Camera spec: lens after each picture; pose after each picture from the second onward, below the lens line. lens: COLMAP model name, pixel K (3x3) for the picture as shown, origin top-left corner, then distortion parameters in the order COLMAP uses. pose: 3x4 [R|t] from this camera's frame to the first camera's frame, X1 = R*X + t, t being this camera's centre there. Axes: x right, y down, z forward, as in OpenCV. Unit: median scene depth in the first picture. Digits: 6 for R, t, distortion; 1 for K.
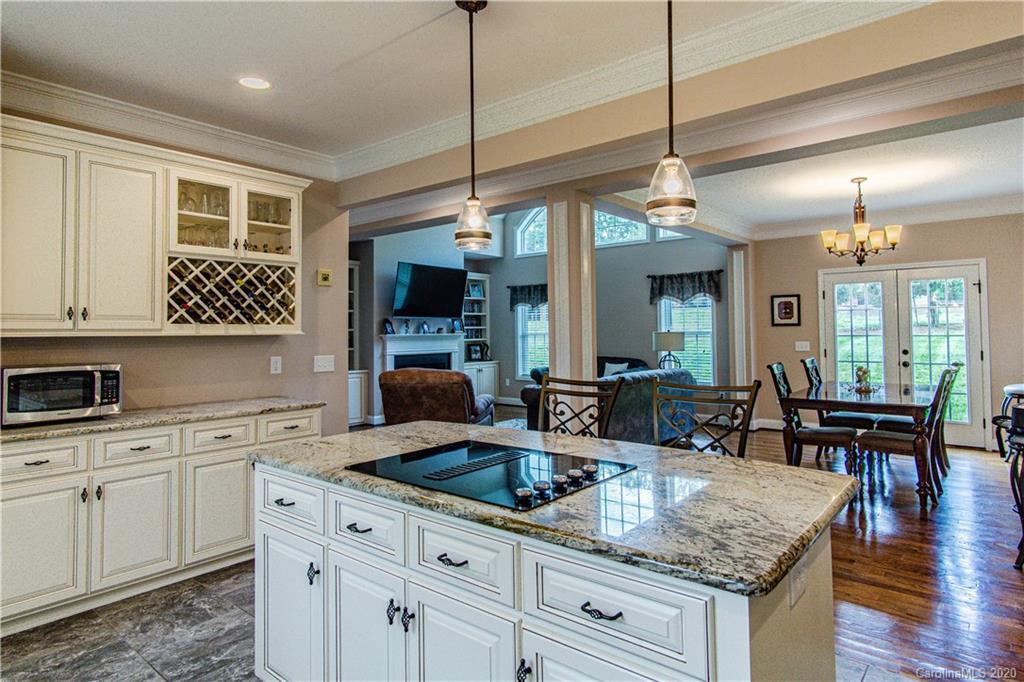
lens RADIAL K [[586.4, 0, 515.9], [0, 586.4, 315.9], [0, 0, 1]] dist [0.001347, 0.000186]
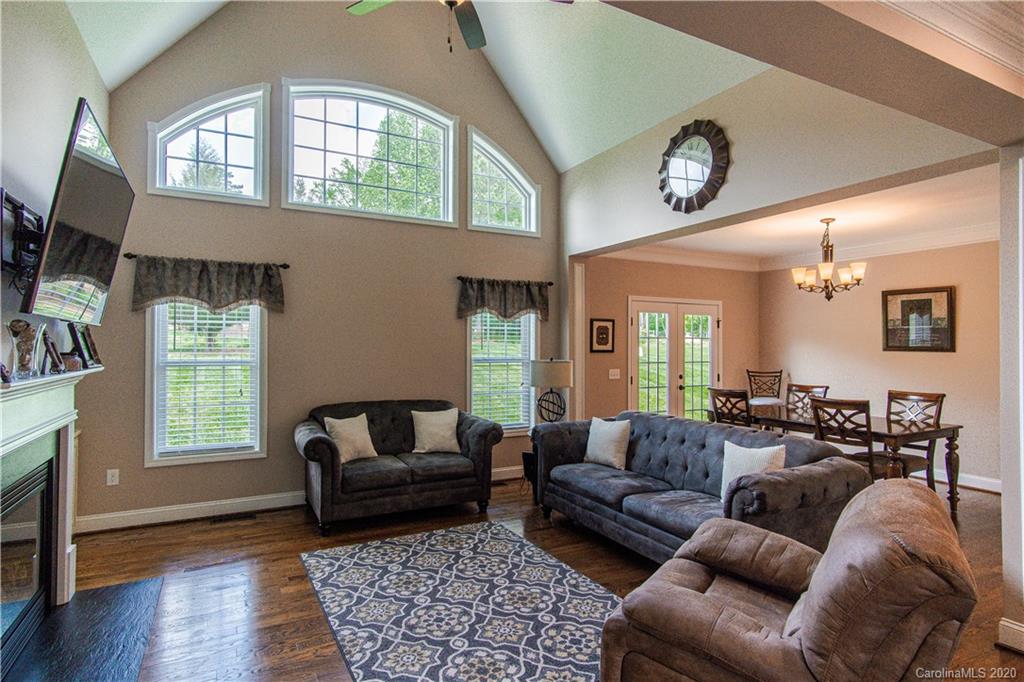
lens RADIAL K [[539.6, 0, 508.7], [0, 539.6, 340.2], [0, 0, 1]] dist [0.009985, 0.000542]
pose [[0.385006, 0.015850, 0.922778, -0.332571], [-0.036395, 0.999336, -0.001980, 0.004061], [-0.922196, -0.032822, 0.385327, 0.711278]]
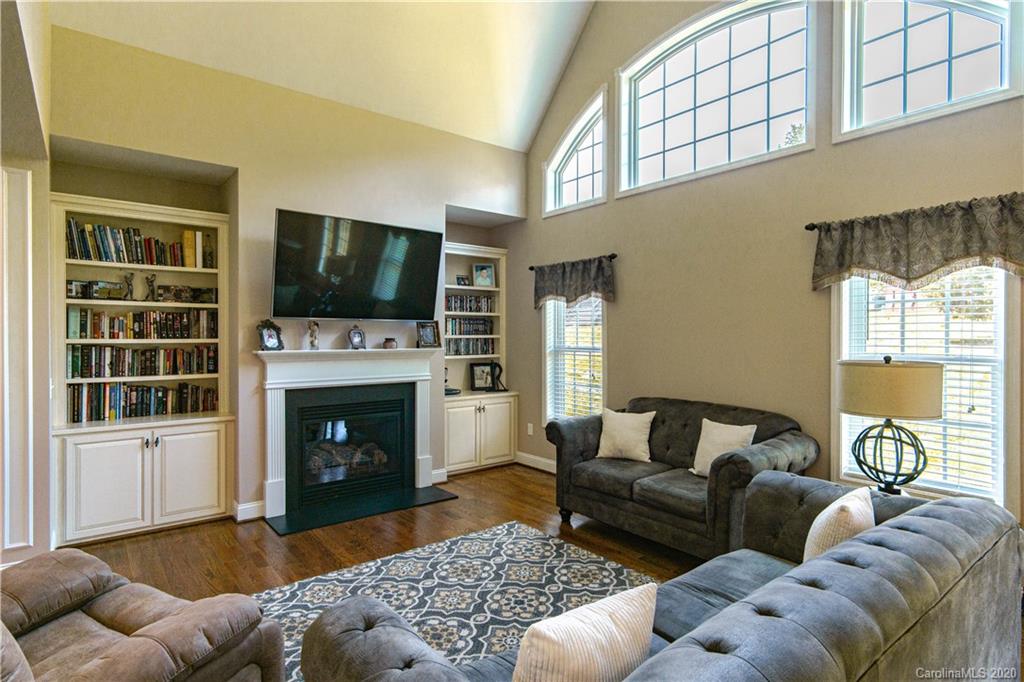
lens RADIAL K [[539.6, 0, 508.7], [0, 539.6, 340.2], [0, 0, 1]] dist [0.009985, 0.000542]
pose [[0.979034, 0.011622, -0.203365, 0.091091], [-0.003518, 0.999187, 0.040164, 0.001292], [0.203666, -0.038606, 0.978279, 0.565154]]
